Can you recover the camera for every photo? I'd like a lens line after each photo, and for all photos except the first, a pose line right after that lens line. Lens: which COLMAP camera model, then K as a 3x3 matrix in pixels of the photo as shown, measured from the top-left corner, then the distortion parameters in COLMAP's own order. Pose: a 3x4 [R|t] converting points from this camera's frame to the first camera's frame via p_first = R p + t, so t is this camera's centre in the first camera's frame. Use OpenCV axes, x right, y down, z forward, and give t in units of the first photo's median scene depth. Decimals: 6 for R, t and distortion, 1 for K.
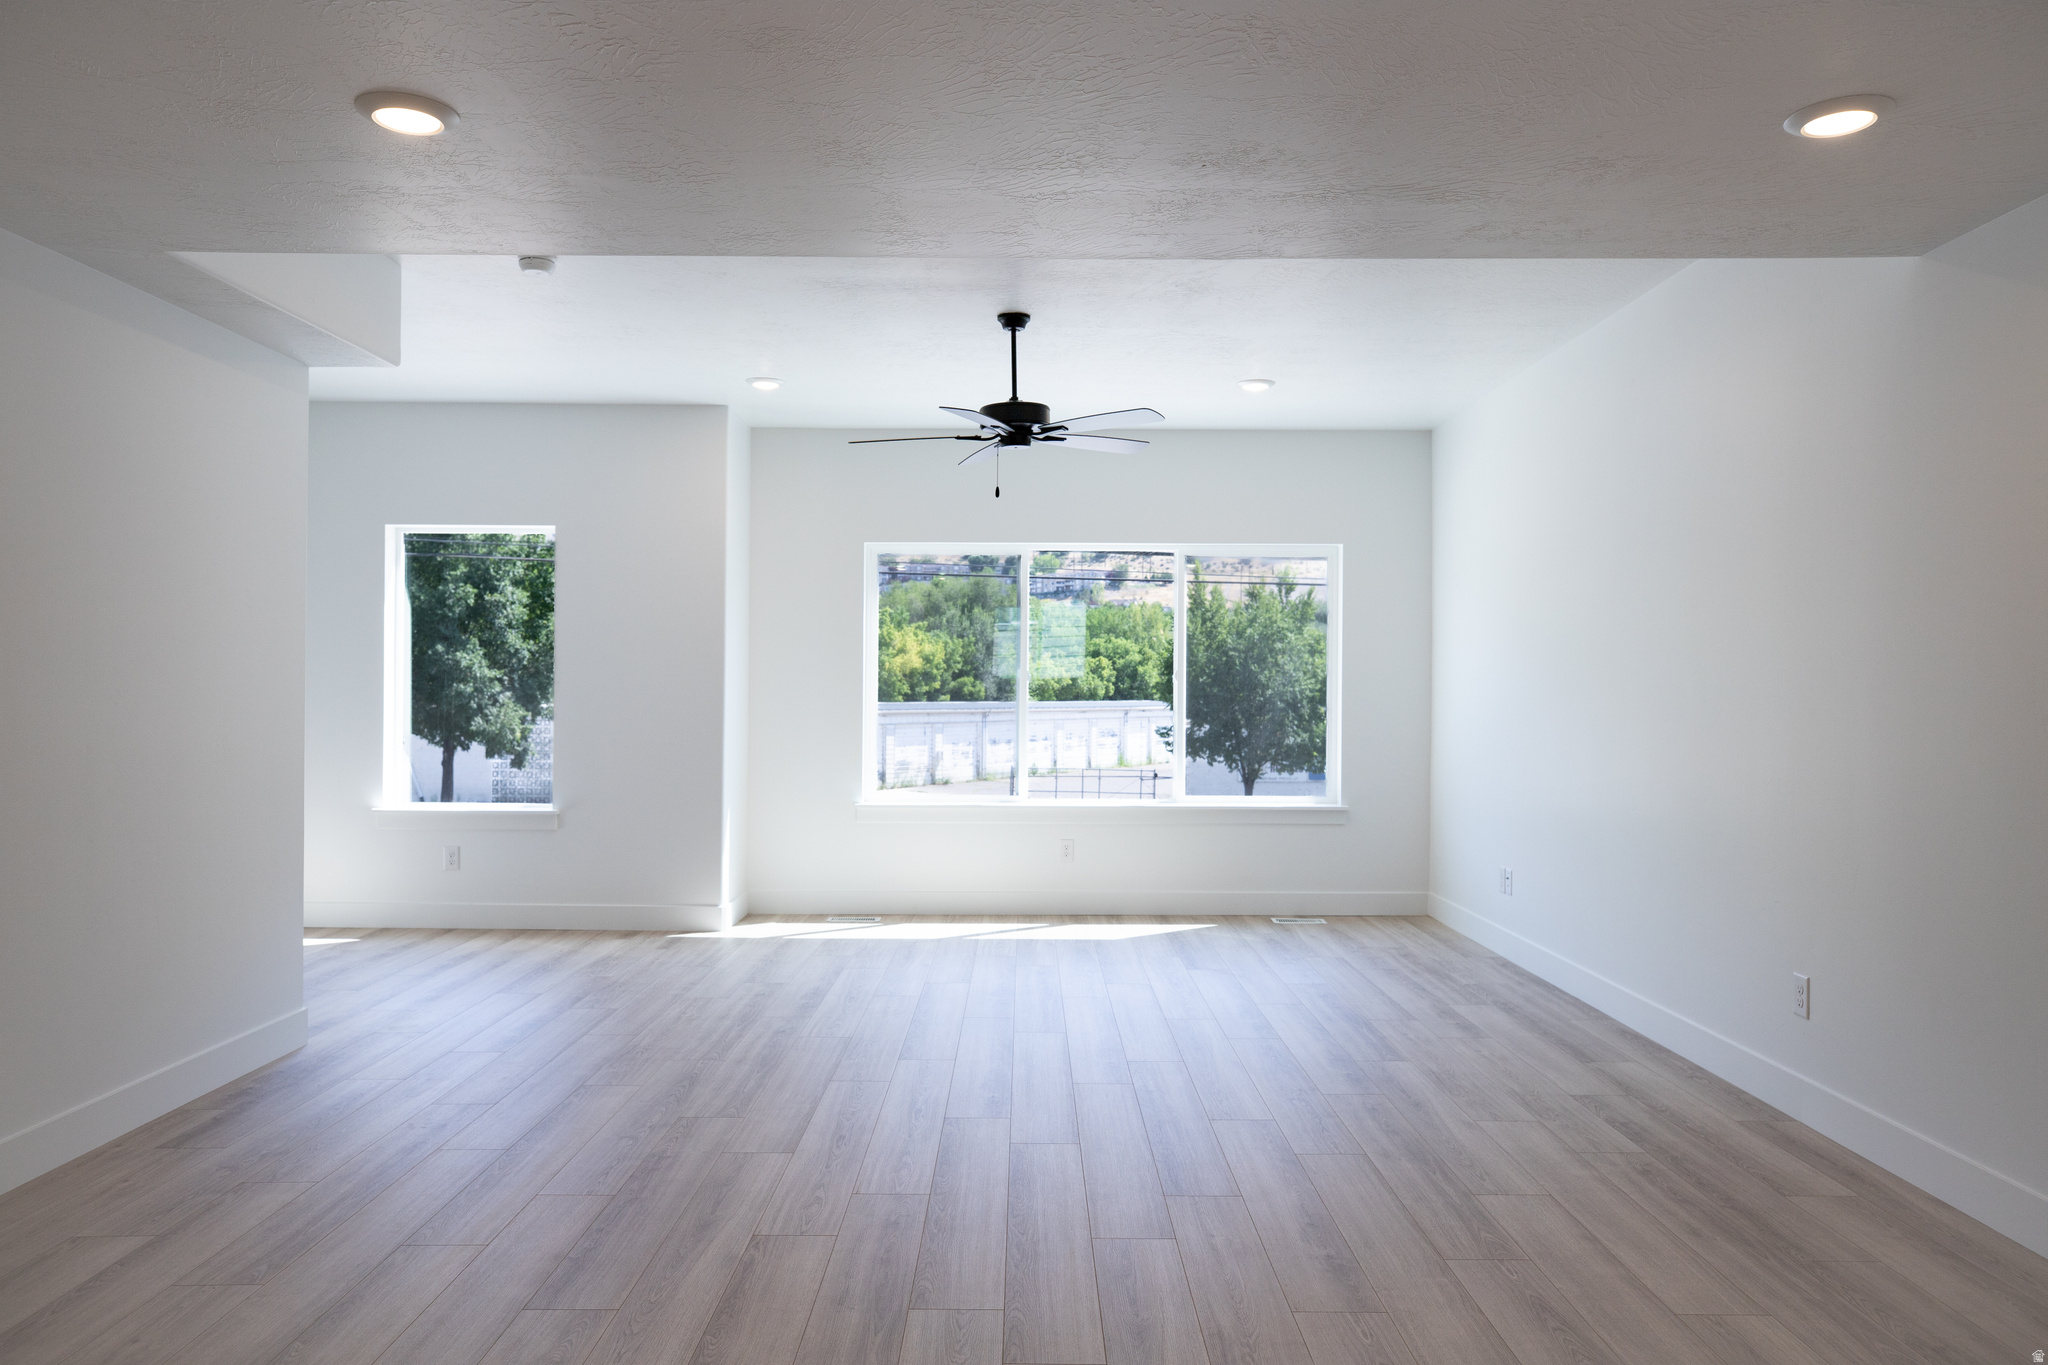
lens RADIAL K [[1442.1, 0, 1024.0], [0, 1442.1, 682.5], [0, 0, 1]] dist [-0.003003, -0.001282]
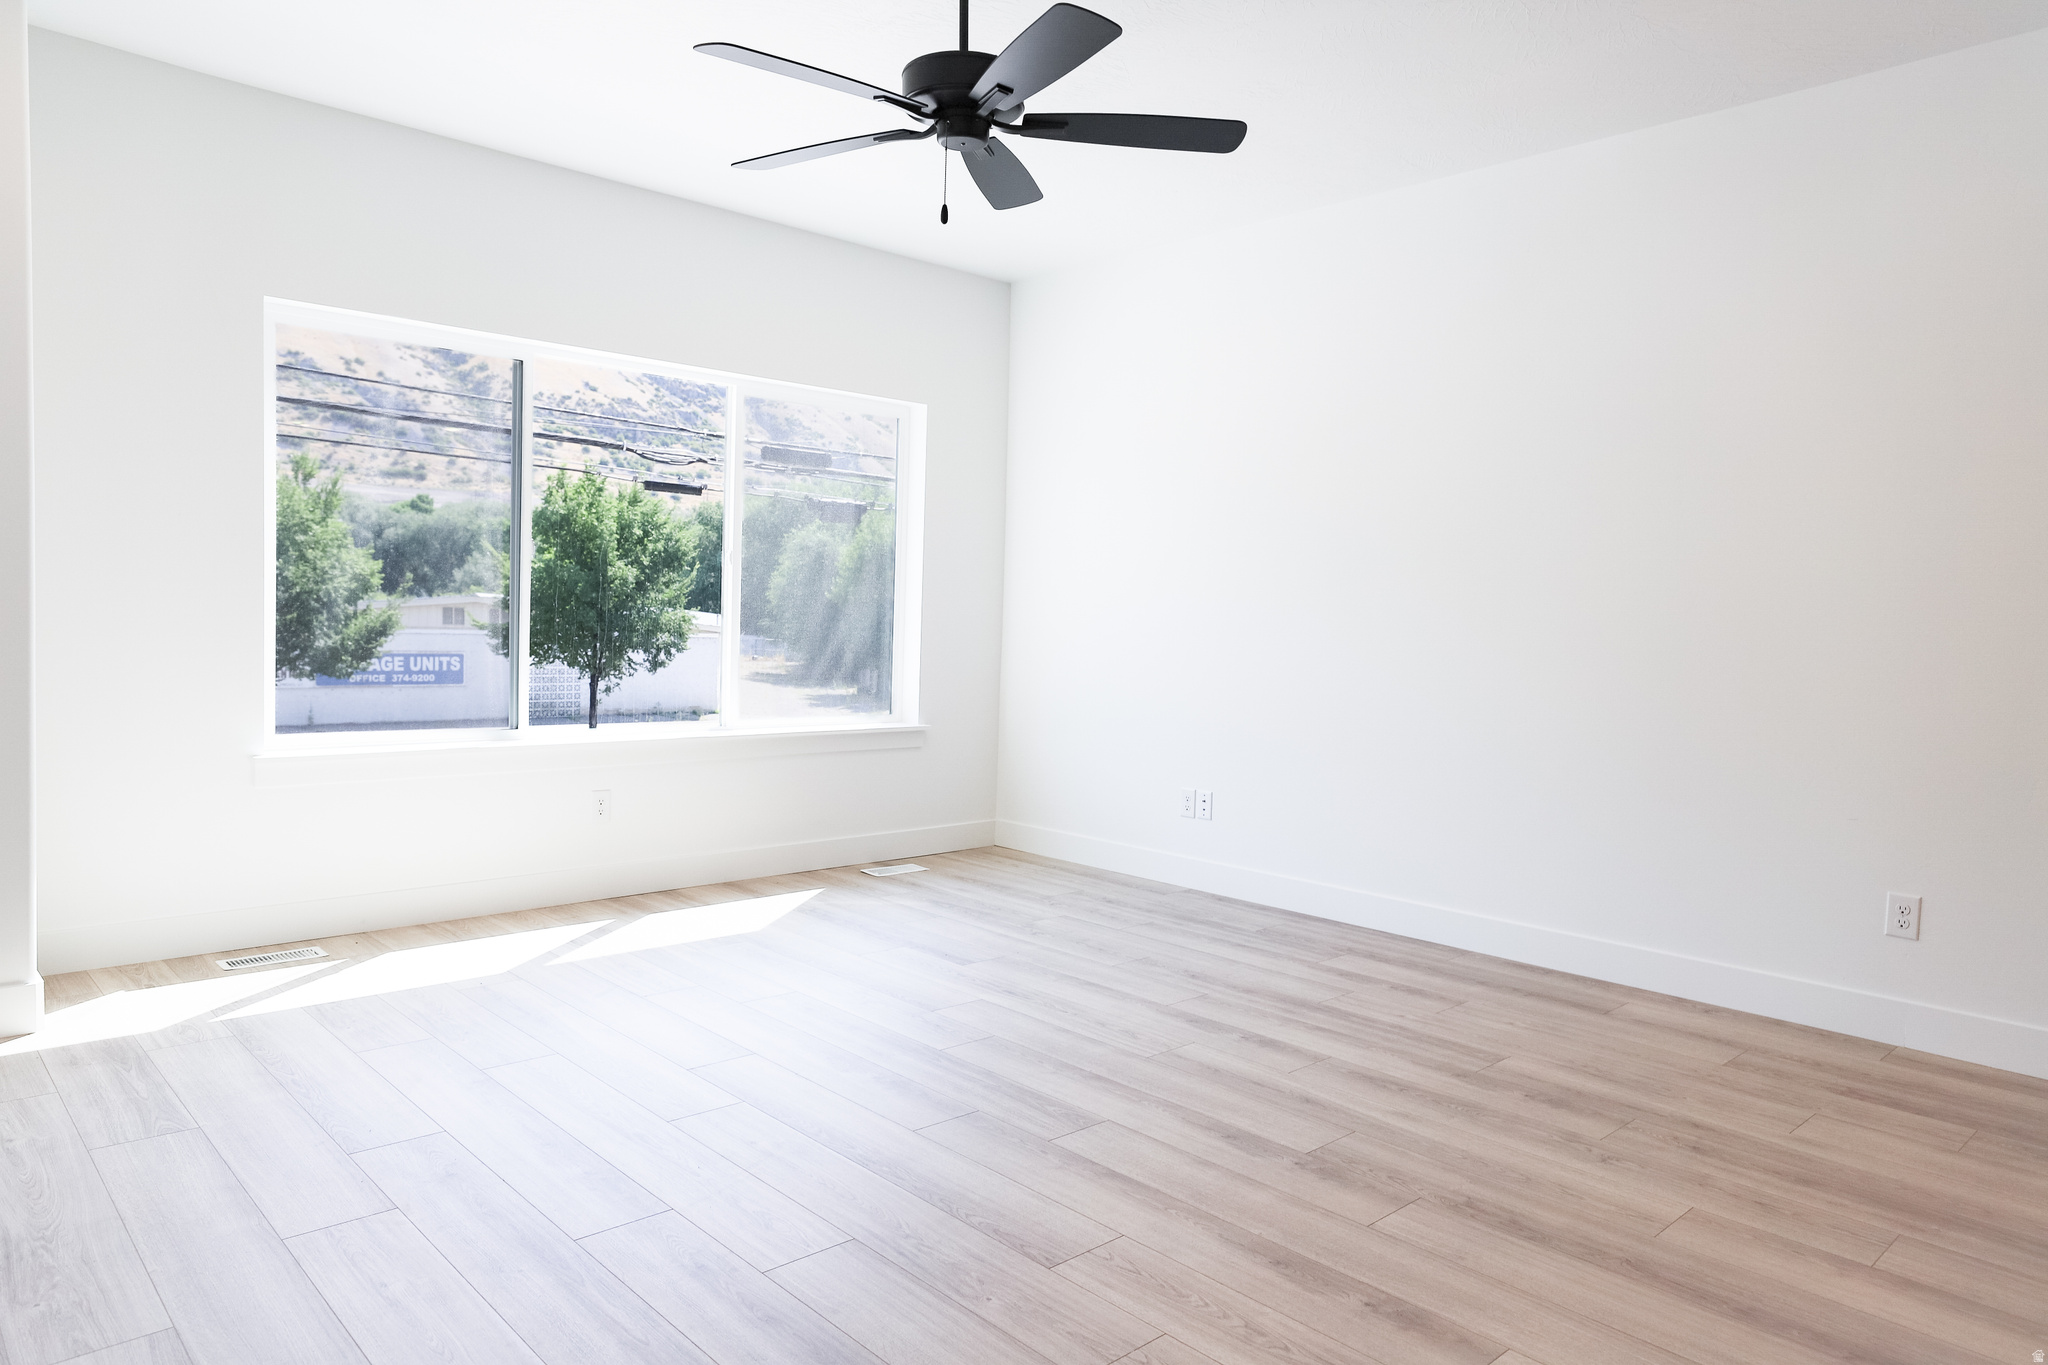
lens RADIAL K [[1328.1, 0, 1024.0], [0, 1328.1, 682.5], [0, 0, 1]] dist [-0.004428, 0.000054]
pose [[0.737315, -0.025349, 0.675073, -0.249421], [-0.022874, 0.997786, 0.062450, 0.011825], [-0.675161, -0.061487, 0.735103, 0.398687]]
